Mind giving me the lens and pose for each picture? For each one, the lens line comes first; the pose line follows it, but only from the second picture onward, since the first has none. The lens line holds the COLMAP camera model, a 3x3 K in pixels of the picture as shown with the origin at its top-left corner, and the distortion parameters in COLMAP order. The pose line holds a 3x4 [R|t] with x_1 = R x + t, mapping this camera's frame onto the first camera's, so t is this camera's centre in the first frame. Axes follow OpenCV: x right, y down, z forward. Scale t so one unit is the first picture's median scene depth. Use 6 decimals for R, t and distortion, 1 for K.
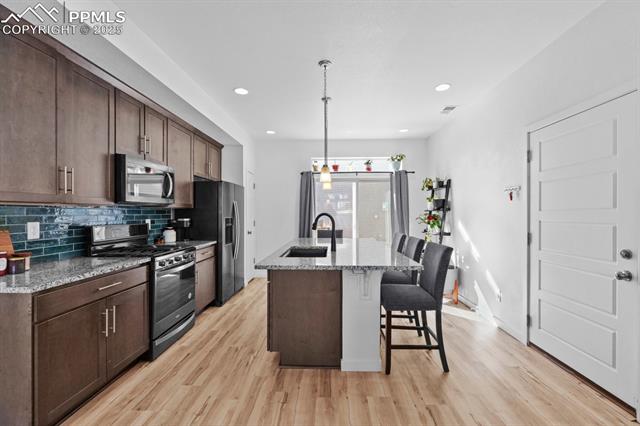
lens RADIAL K [[271.8, 0, 320.0], [0, 271.8, 214.7], [0, 0, 1]] dist [-0.000781, 0.001331]
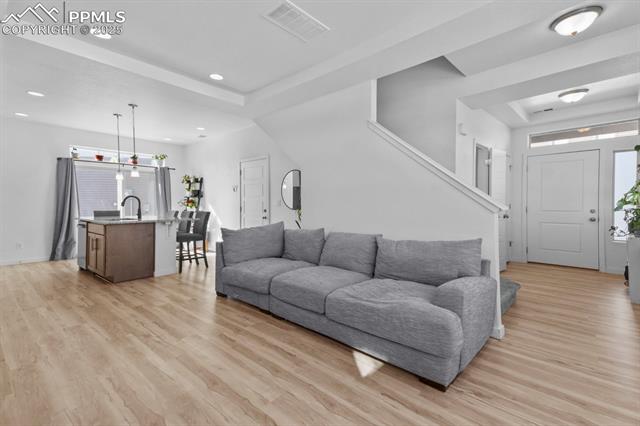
lens RADIAL K [[292.8, 0, 321.1], [0, 292.8, 206.6], [0, 0, 1]] dist [0.086373, 0.001133]
pose [[0.643136, -0.004749, 0.765737, -0.421977], [0.002739, 0.999989, 0.003902, 0.036361], [-0.765747, -0.000412, 0.643142, -0.676576]]
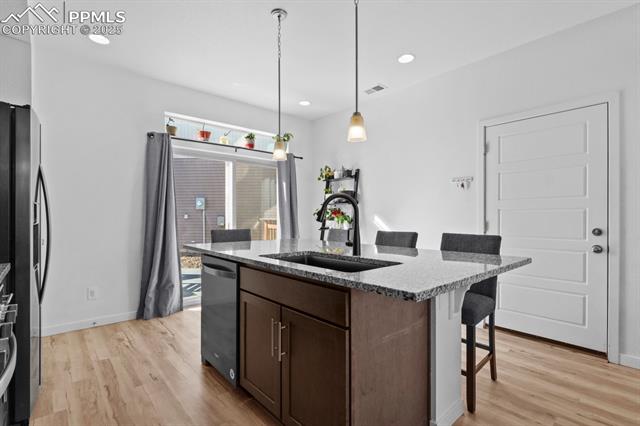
lens RADIAL K [[308.3, 0, 322.3], [0, 308.3, 217.9], [0, 0, 1]] dist [0.003073, 0.000354]
pose [[0.720673, -0.003682, 0.693266, -0.323027], [0.003641, 0.999992, 0.001526, 0.030395], [-0.693266, 0.001425, 0.720680, 0.353329]]
